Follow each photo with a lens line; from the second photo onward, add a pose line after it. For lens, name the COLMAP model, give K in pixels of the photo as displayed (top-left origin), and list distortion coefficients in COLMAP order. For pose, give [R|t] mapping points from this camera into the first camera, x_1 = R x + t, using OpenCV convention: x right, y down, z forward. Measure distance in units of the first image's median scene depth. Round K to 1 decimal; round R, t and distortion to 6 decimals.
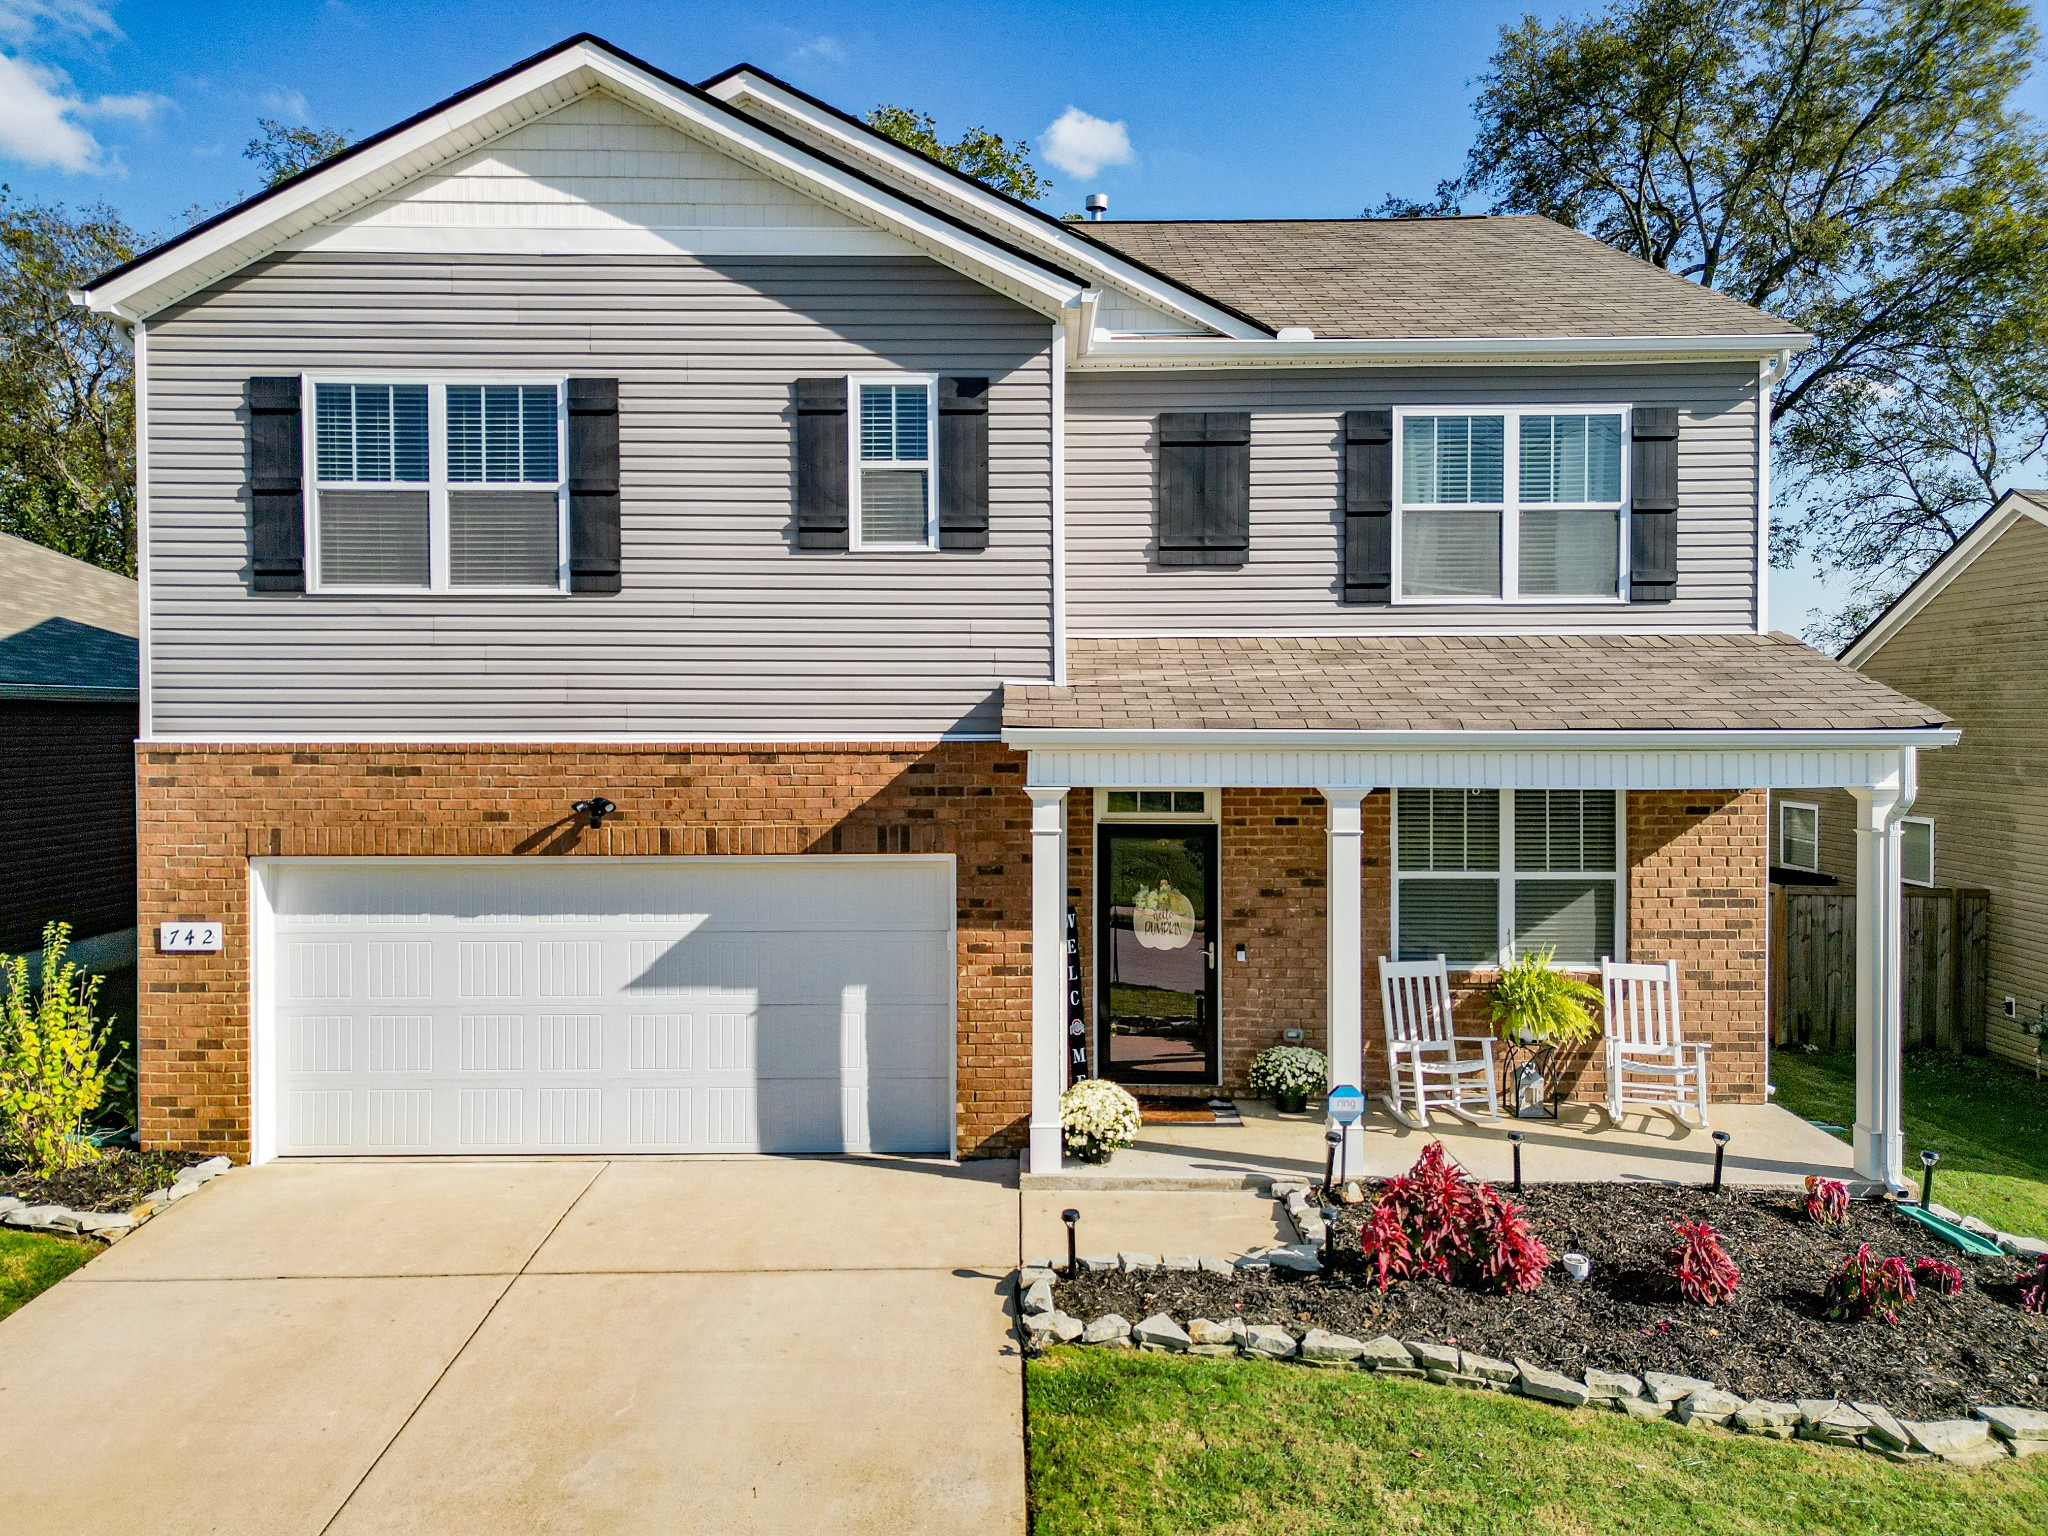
lens RADIAL K [[1488.9, 0, 984.9], [0, 1488.9, 764.8], [0, 0, 1]] dist [0.051740, -0.001476]
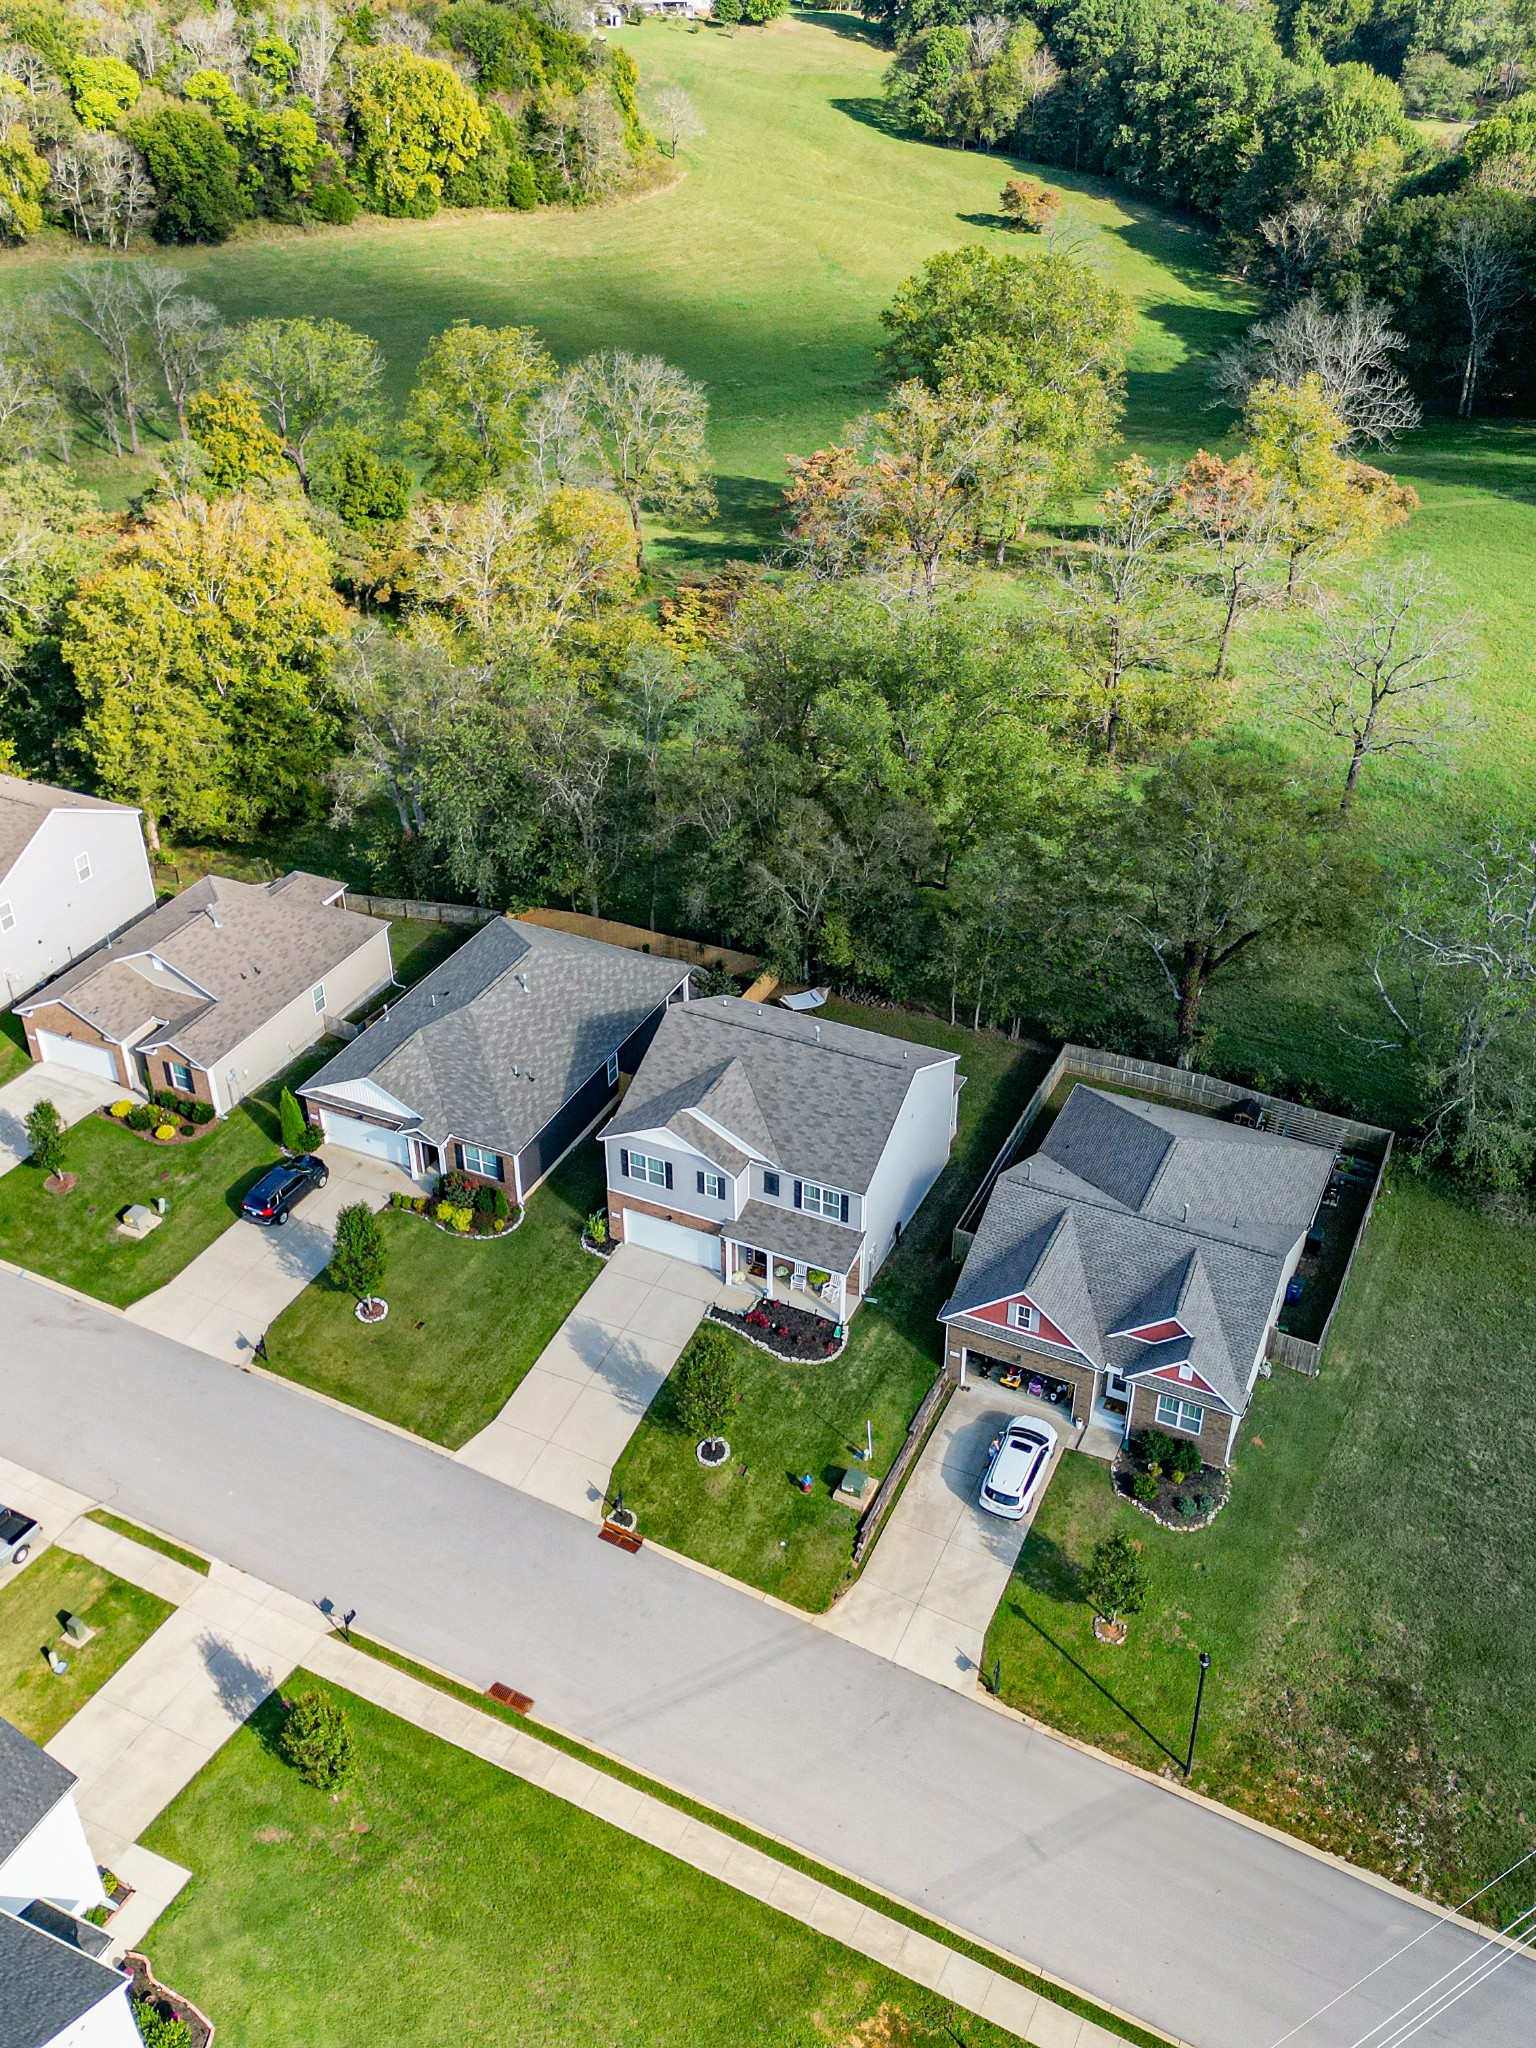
lens RADIAL K [[1832.9, 0, 768.0], [0, 1832.9, 1024.0], [0, 0, 1]] dist [0.090519, -0.005814]
pose [[0.914627, 0.229313, -0.332975, 2.543136], [-0.020011, 0.848255, 0.529210, -4.820122], [0.403802, -0.477367, 0.780426, -4.550790]]
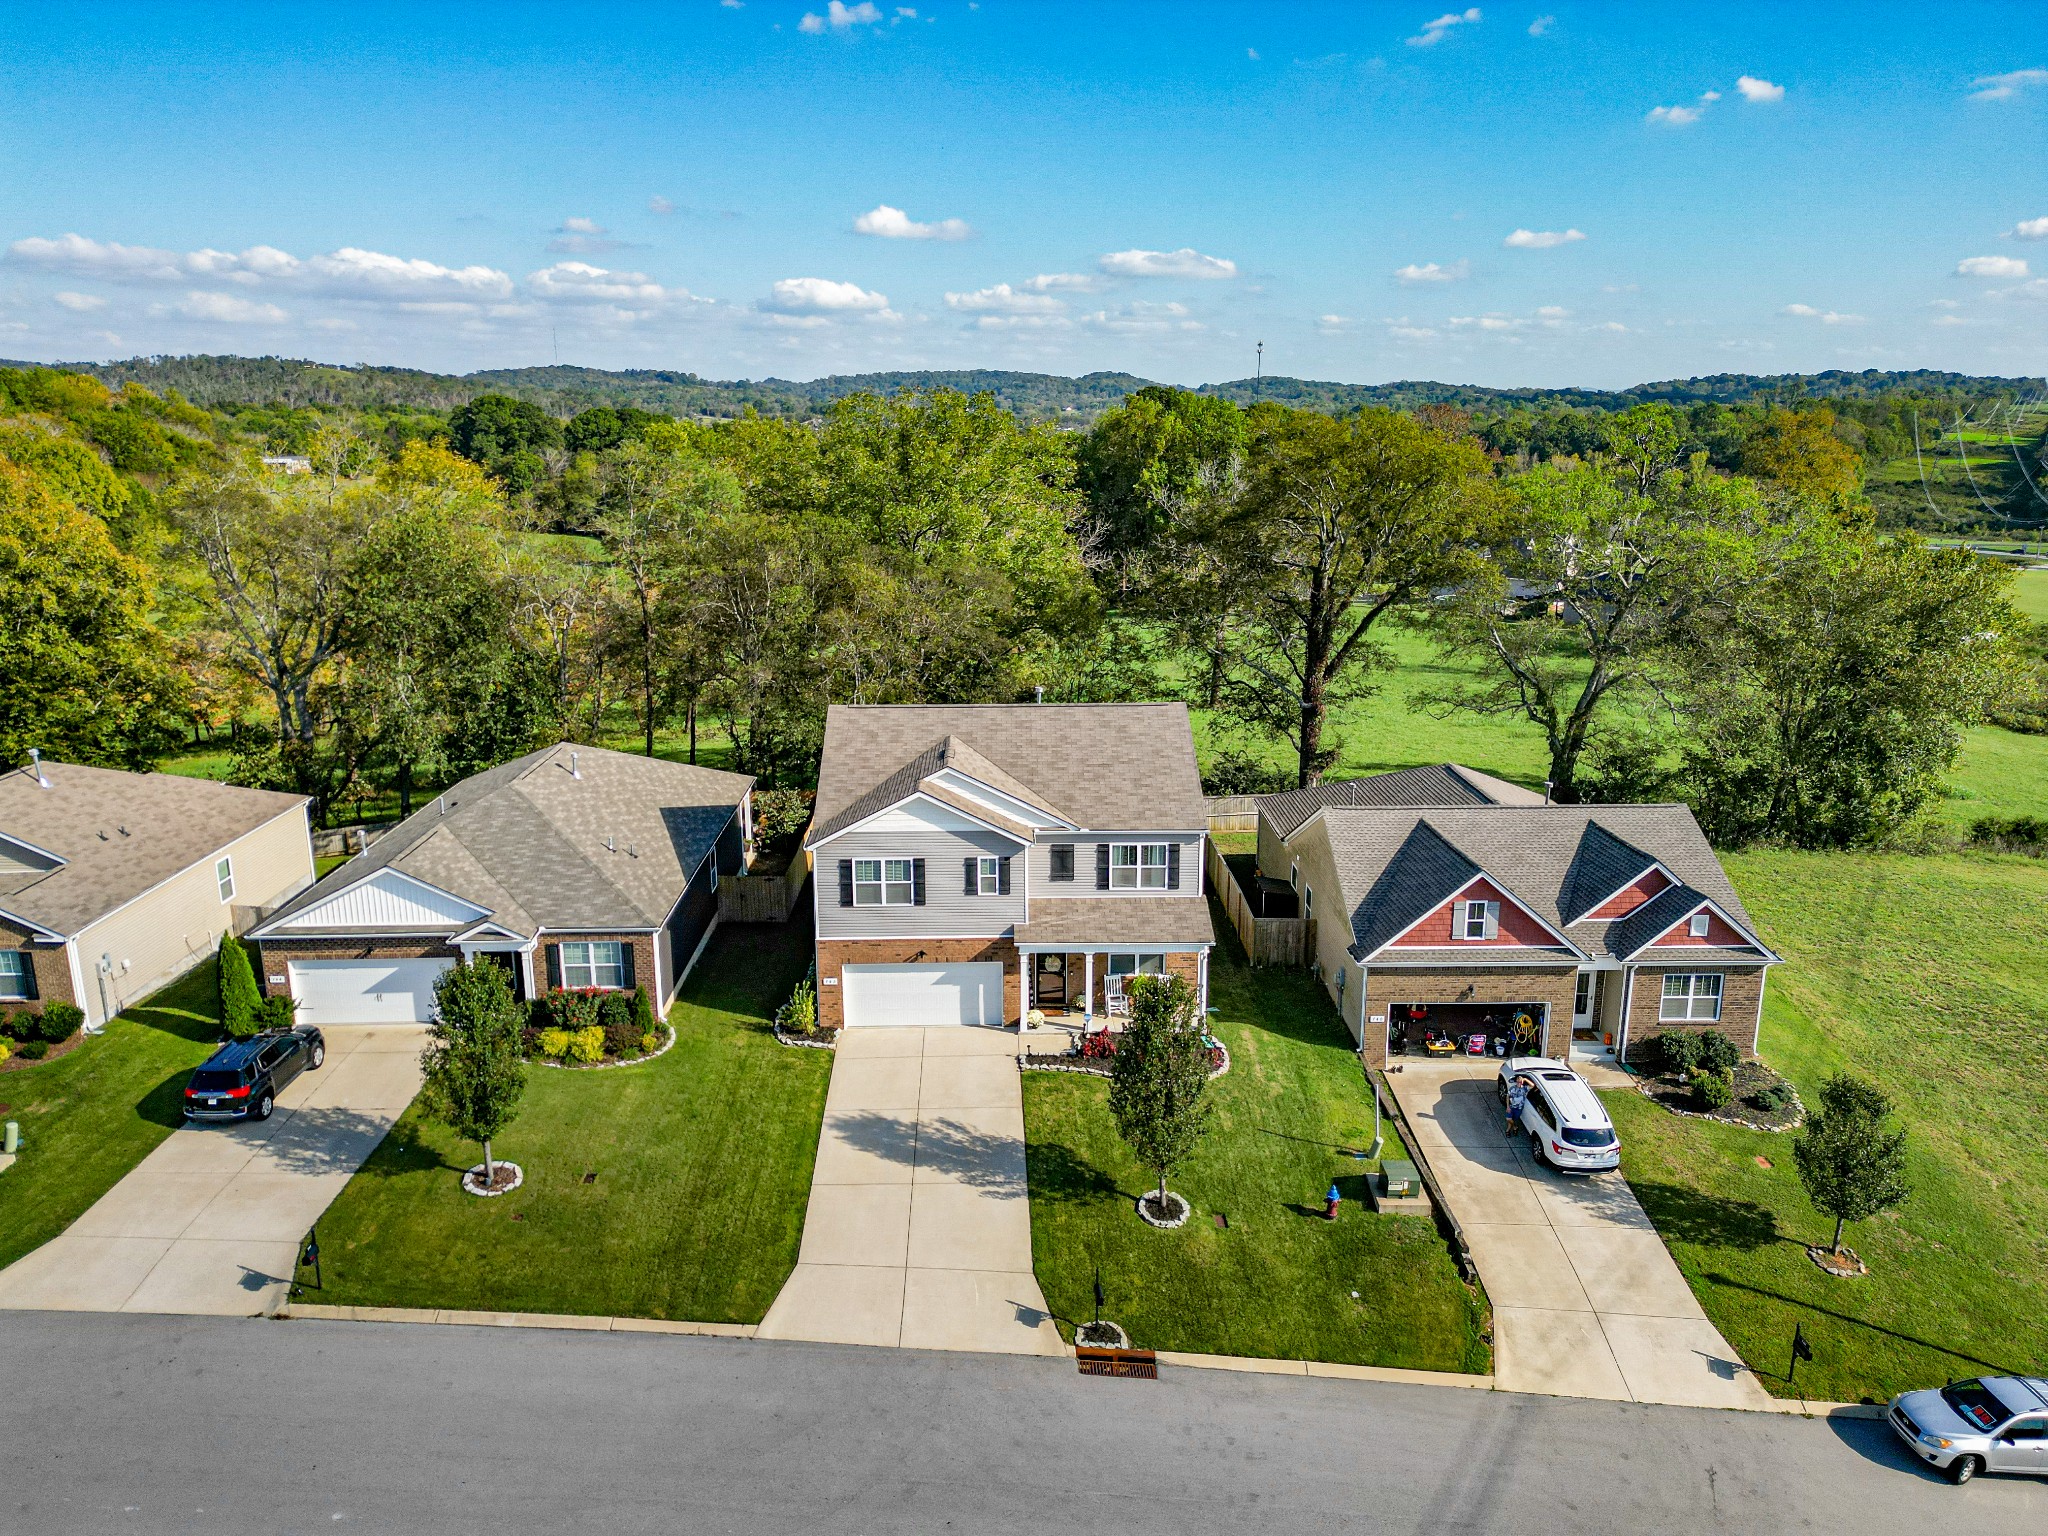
lens RADIAL K [[1425.4, 0, 1017.3], [0, 1425.4, 765.4], [0, 0, 1]] dist [0.048725, -0.028705]
pose [[0.999275, -0.011957, 0.036156, -0.122301], [0.004136, 0.977891, 0.209072, -1.373528], [-0.037856, -0.208771, 0.977232, -2.964595]]
